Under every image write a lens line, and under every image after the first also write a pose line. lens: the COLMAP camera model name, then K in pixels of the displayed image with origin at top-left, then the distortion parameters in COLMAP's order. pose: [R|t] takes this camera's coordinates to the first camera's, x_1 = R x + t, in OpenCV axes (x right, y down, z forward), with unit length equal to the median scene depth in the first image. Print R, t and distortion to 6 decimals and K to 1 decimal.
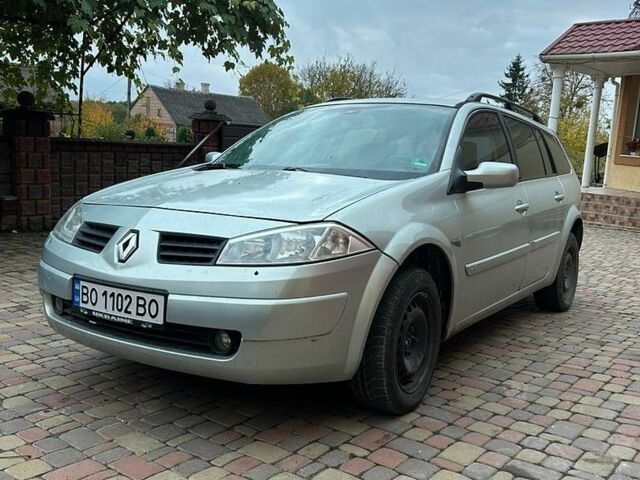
lens RADIAL K [[640.6, 0, 320.0], [0, 640.6, 240.0], [0, 0, 1]] dist [0.029267, -0.019555]
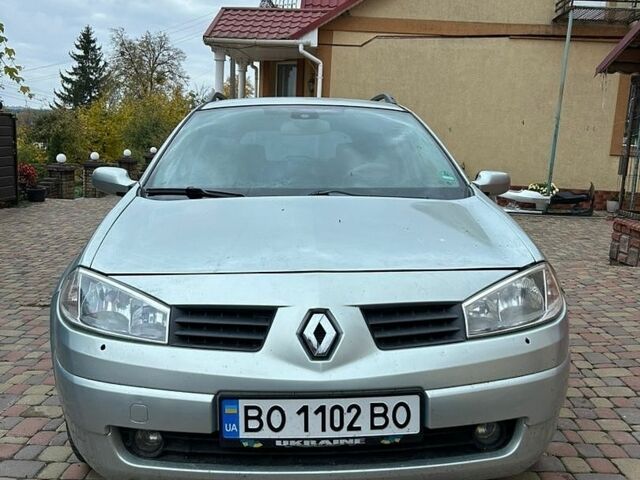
lens RADIAL K [[640.6, 0, 320.0], [0, 640.6, 240.0], [0, 0, 1]] dist [0.029267, -0.019555]
pose [[0.807674, -0.117800, 0.577742, -0.695566], [0.095050, 0.993036, 0.069600, -0.141246], [-0.581917, -0.001300, 0.813247, 0.444430]]
